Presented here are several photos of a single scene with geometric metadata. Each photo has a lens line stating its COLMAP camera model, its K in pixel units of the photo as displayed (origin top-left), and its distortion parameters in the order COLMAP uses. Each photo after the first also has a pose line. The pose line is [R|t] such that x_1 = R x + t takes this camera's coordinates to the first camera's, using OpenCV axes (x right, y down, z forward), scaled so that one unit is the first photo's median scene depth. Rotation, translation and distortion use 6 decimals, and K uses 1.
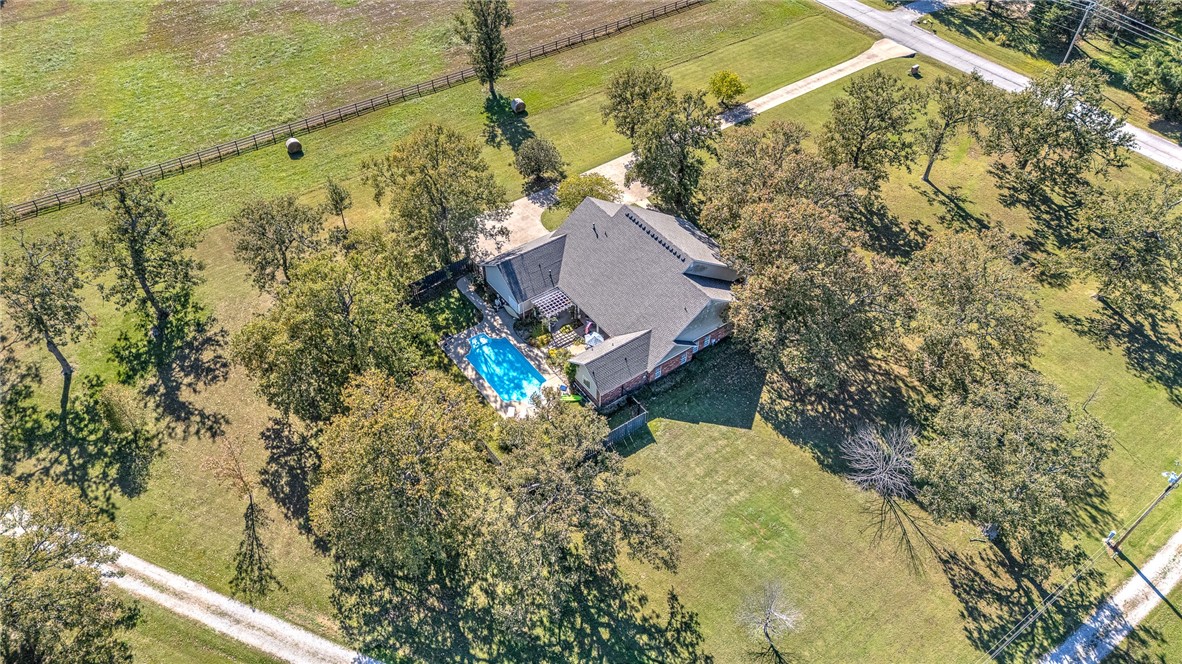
lens RADIAL K [[864.3, 0, 592.4], [0, 864.3, 342.4], [0, 0, 1]] dist [0.074209, -0.071317]
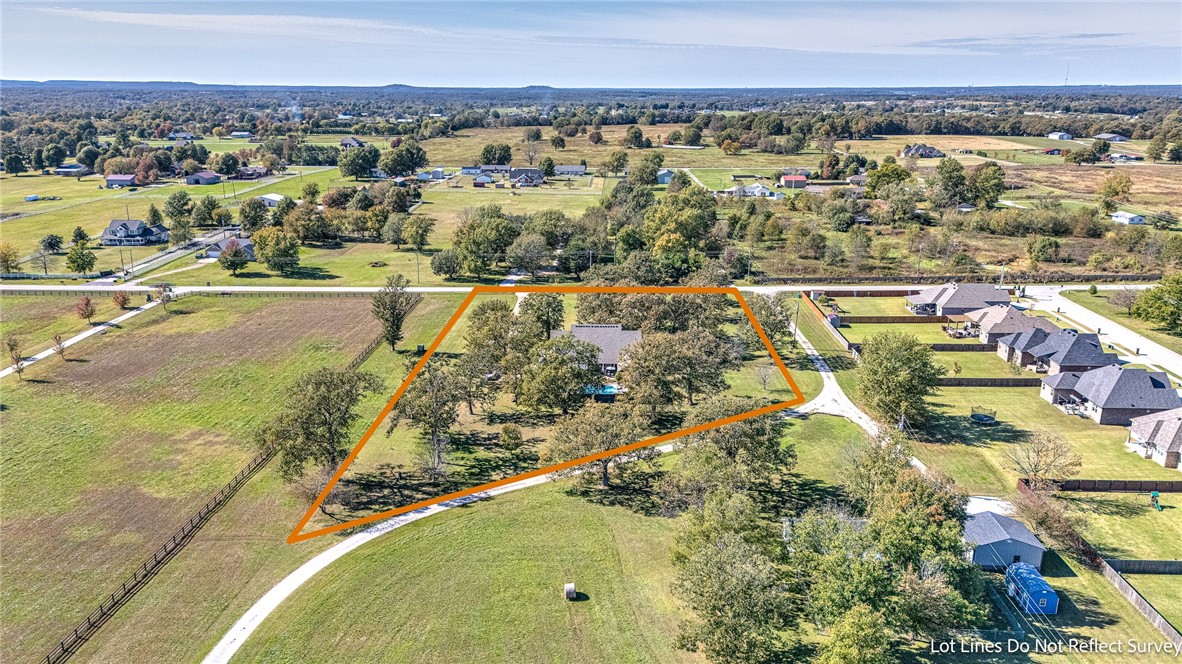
lens RADIAL K [[864.3, 0, 592.4], [0, 864.3, 342.4], [0, 0, 1]] dist [0.074209, -0.071317]
pose [[0.606259, -0.235680, 0.759542, -1.637816], [0.567055, 0.797740, -0.205085, 0.358857], [-0.557583, 0.555037, 0.617281, -0.328688]]
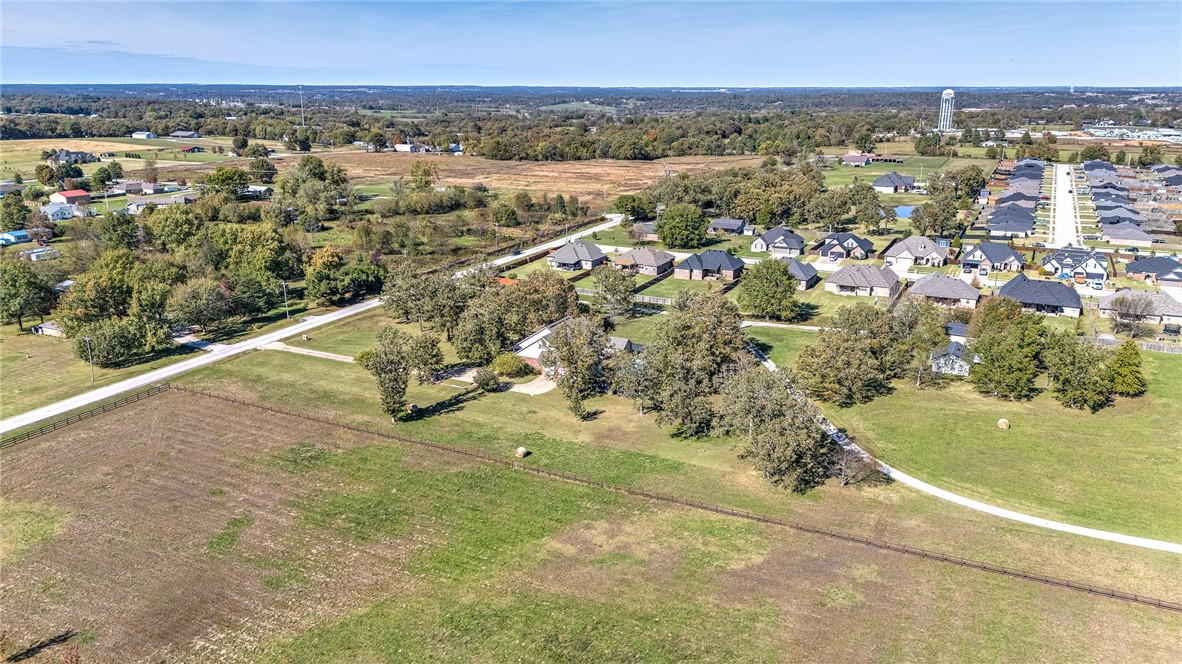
lens RADIAL K [[864.3, 0, 592.4], [0, 864.3, 342.4], [0, 0, 1]] dist [0.074209, -0.071317]
pose [[-0.462768, -0.262319, 0.846779, -1.930761], [0.624163, 0.581889, 0.521369, -1.238417], [-0.629496, 0.769801, -0.105550, 1.246321]]
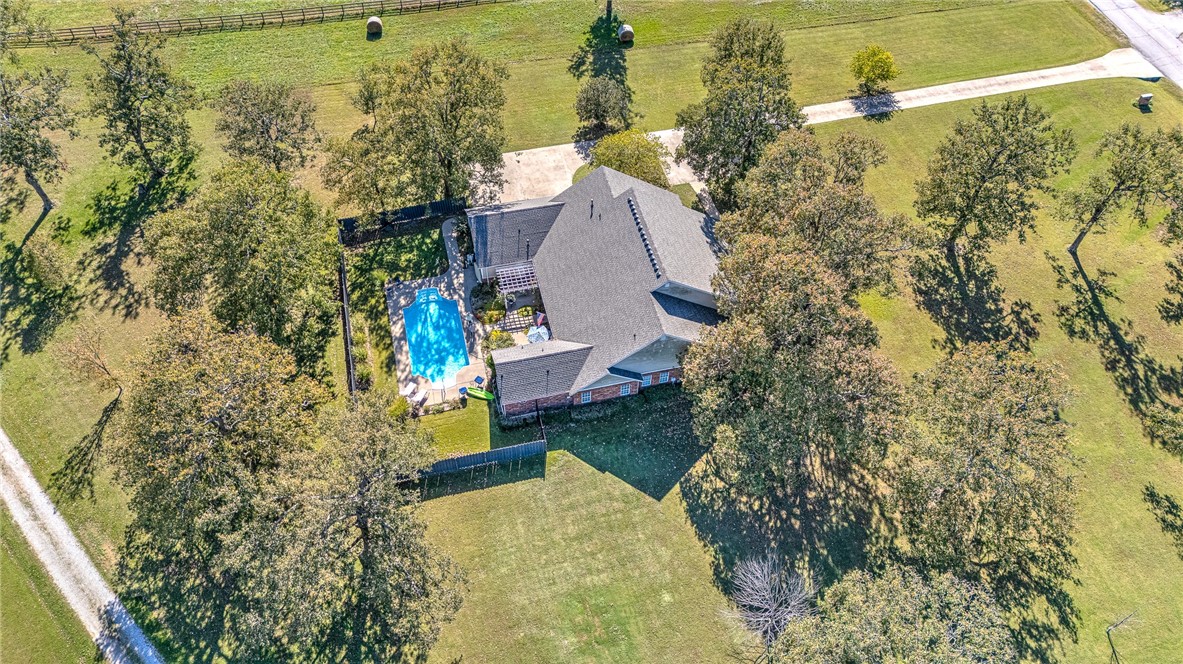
lens RADIAL K [[865.1, 0, 592.9], [0, 865.1, 342.4], [0, 0, 1]] dist [0.074209, -0.071317]
pose [[0.922942, 0.302992, -0.237432, 0.258288], [-0.275901, 0.950808, 0.140867, -0.132159], [0.268433, -0.064504, 0.961136, 0.194853]]
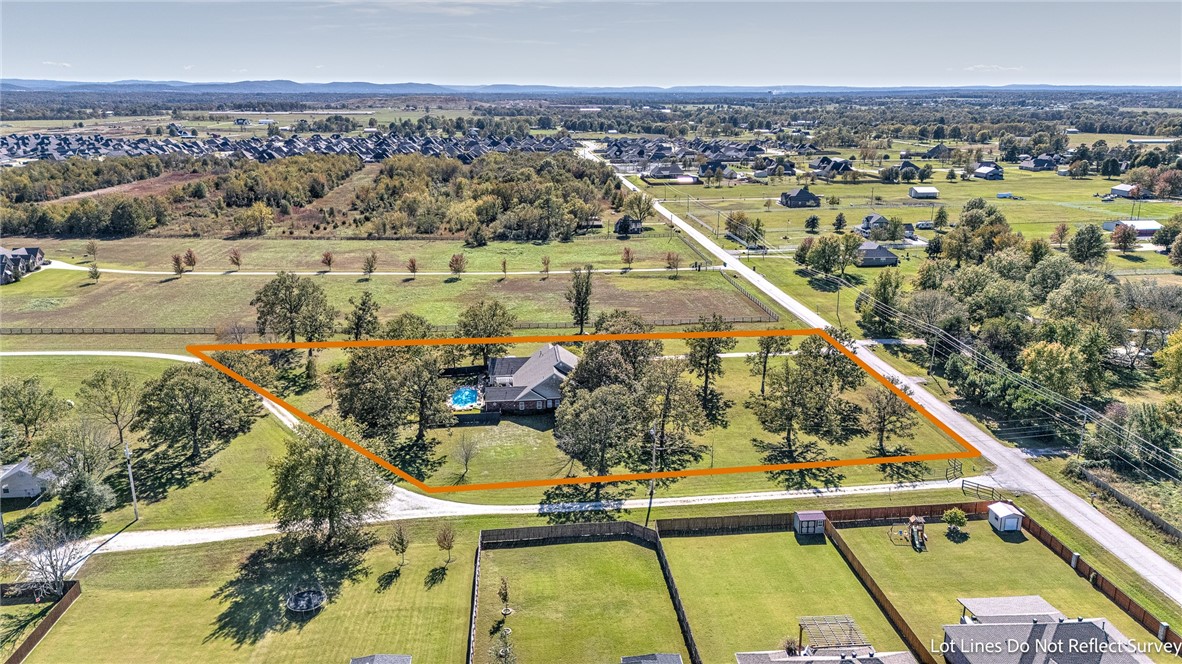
lens RADIAL K [[864.3, 0, 592.4], [0, 864.3, 342.4], [0, 0, 1]] dist [0.074209, -0.071317]
pose [[0.863866, 0.130217, -0.486599, 1.117910], [-0.349805, 0.850171, -0.393504, 0.610410], [0.362451, 0.510150, 0.779985, -0.527430]]
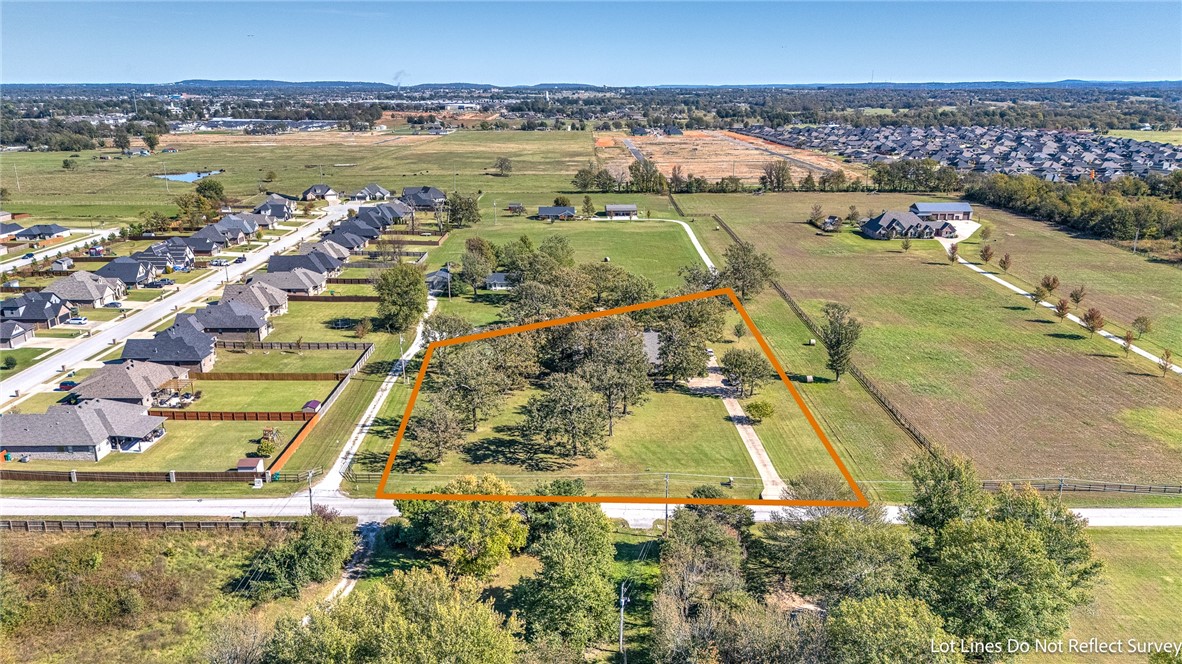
lens RADIAL K [[864.3, 0, 592.4], [0, 864.3, 342.4], [0, 0, 1]] dist [0.074209, -0.071317]
pose [[-0.574218, 0.223644, -0.787564, 1.918563], [-0.585432, 0.560297, 0.585950, -1.410624], [0.572314, 0.797528, -0.190804, 1.441701]]
